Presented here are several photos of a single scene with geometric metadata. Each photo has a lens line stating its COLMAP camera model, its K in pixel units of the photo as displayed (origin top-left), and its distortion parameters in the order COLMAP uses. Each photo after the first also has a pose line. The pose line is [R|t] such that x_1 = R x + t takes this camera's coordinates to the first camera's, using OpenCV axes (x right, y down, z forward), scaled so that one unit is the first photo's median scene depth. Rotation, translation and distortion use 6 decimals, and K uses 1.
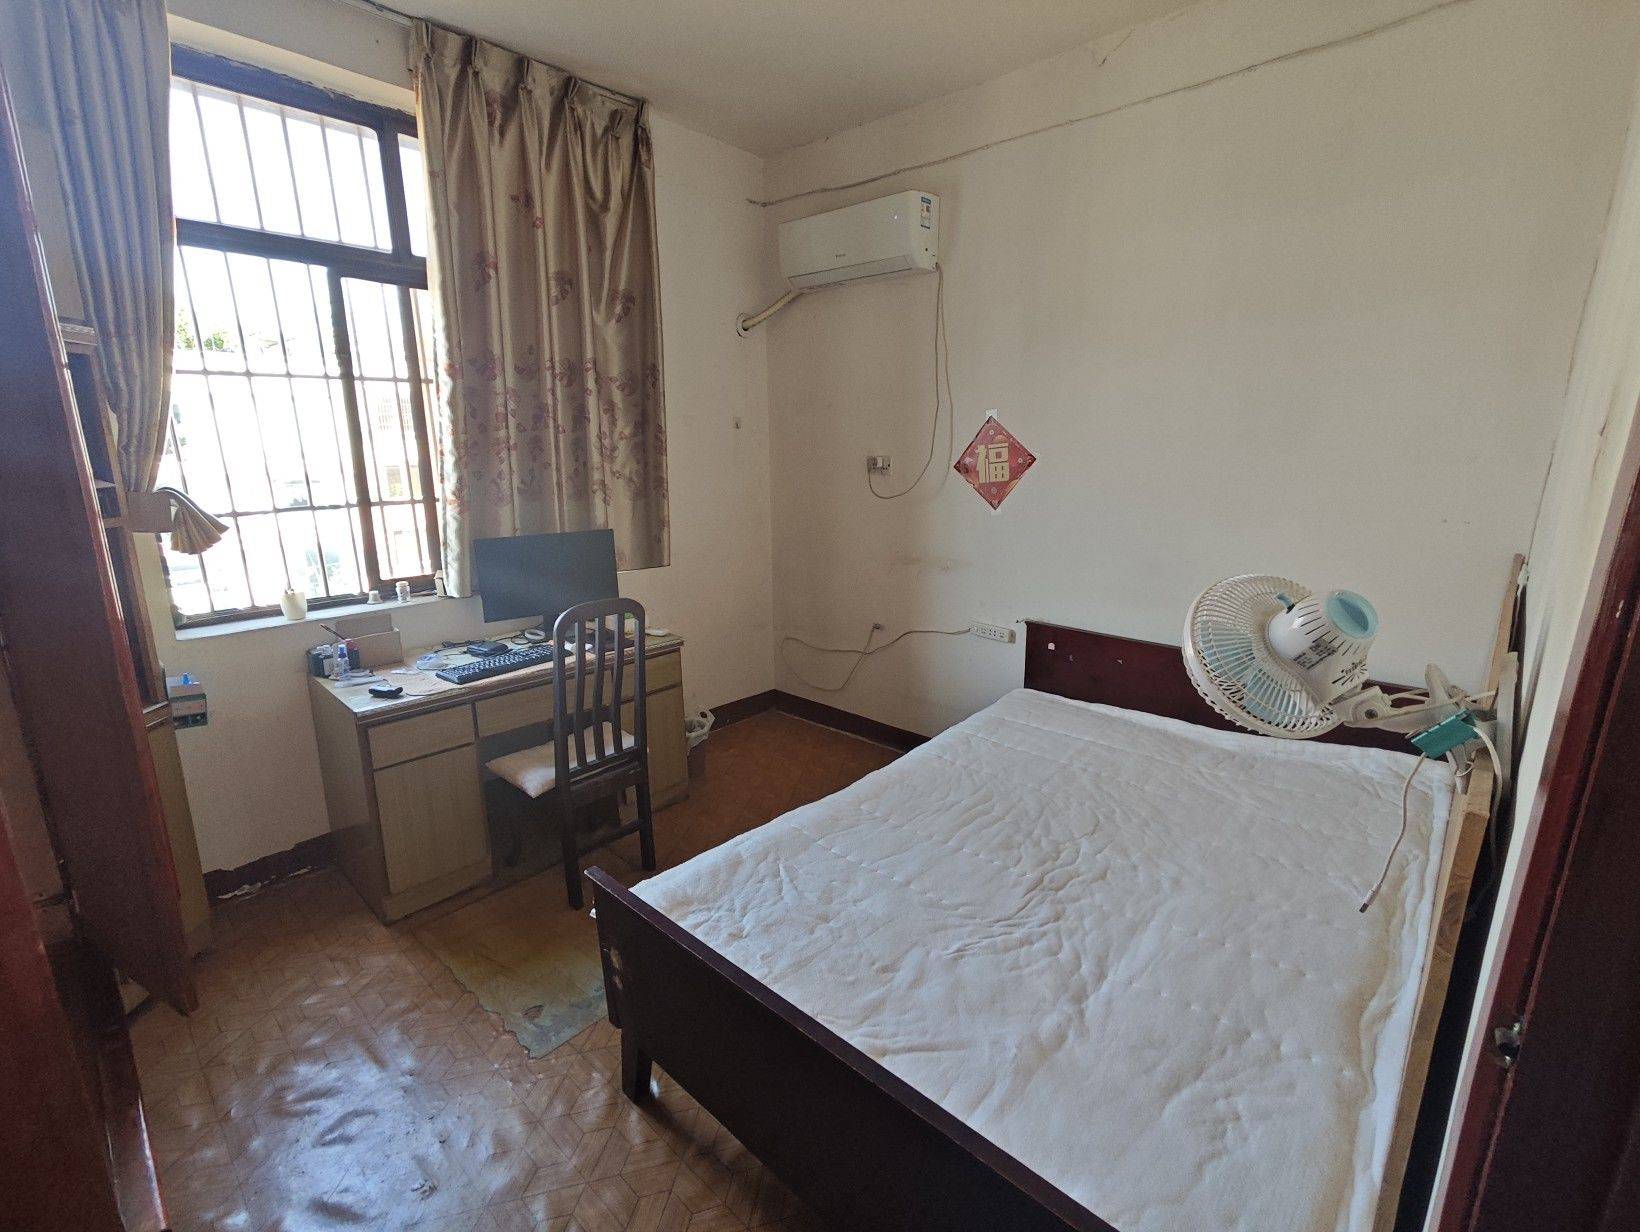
lens RADIAL K [[748.6, 0, 820.0], [0, 748.6, 616.0], [0, 0, 1]] dist [-0.001254, -0.000236]
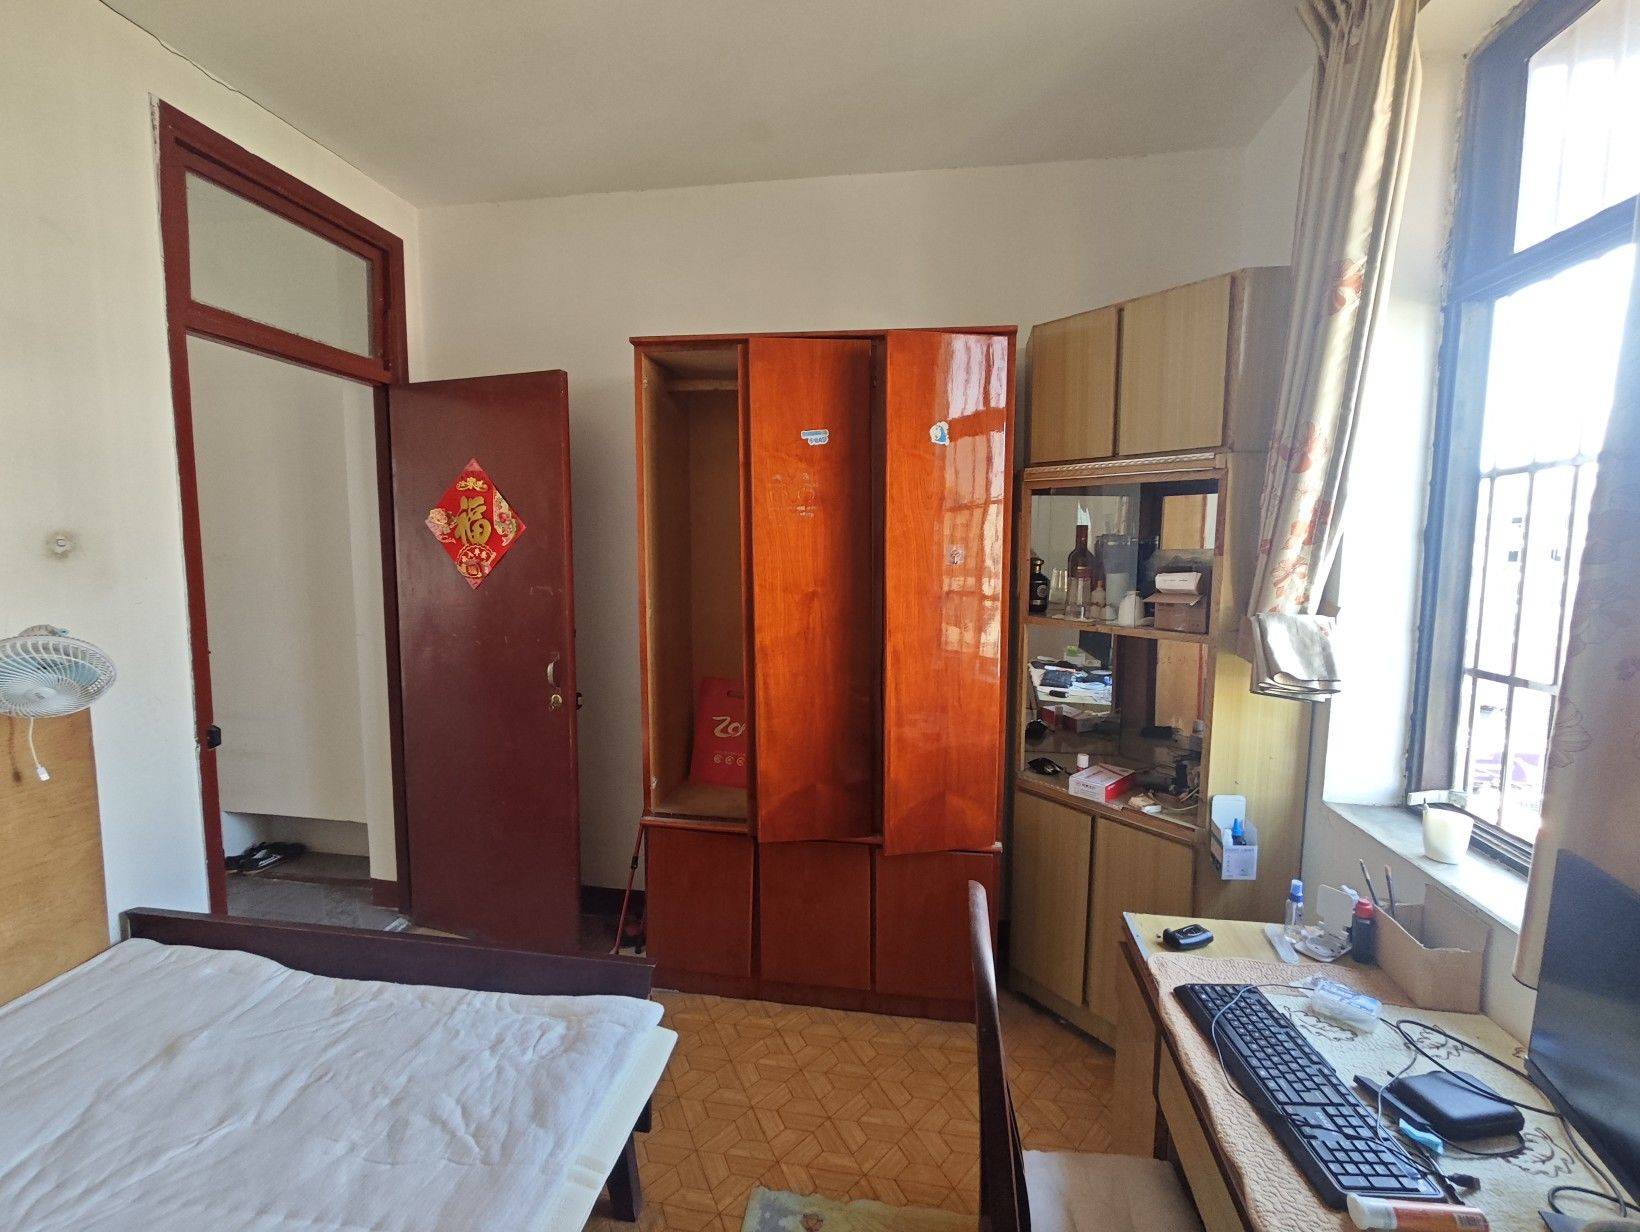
lens RADIAL K [[748.6, 0, 820.0], [0, 748.6, 616.0], [0, 0, 1]] dist [-0.001254, -0.000236]
pose [[-0.830359, 0.059378, -0.554056, 0.039403], [-0.126529, 0.948242, 0.291251, -0.391909], [0.542673, 0.311947, -0.779868, 1.629178]]
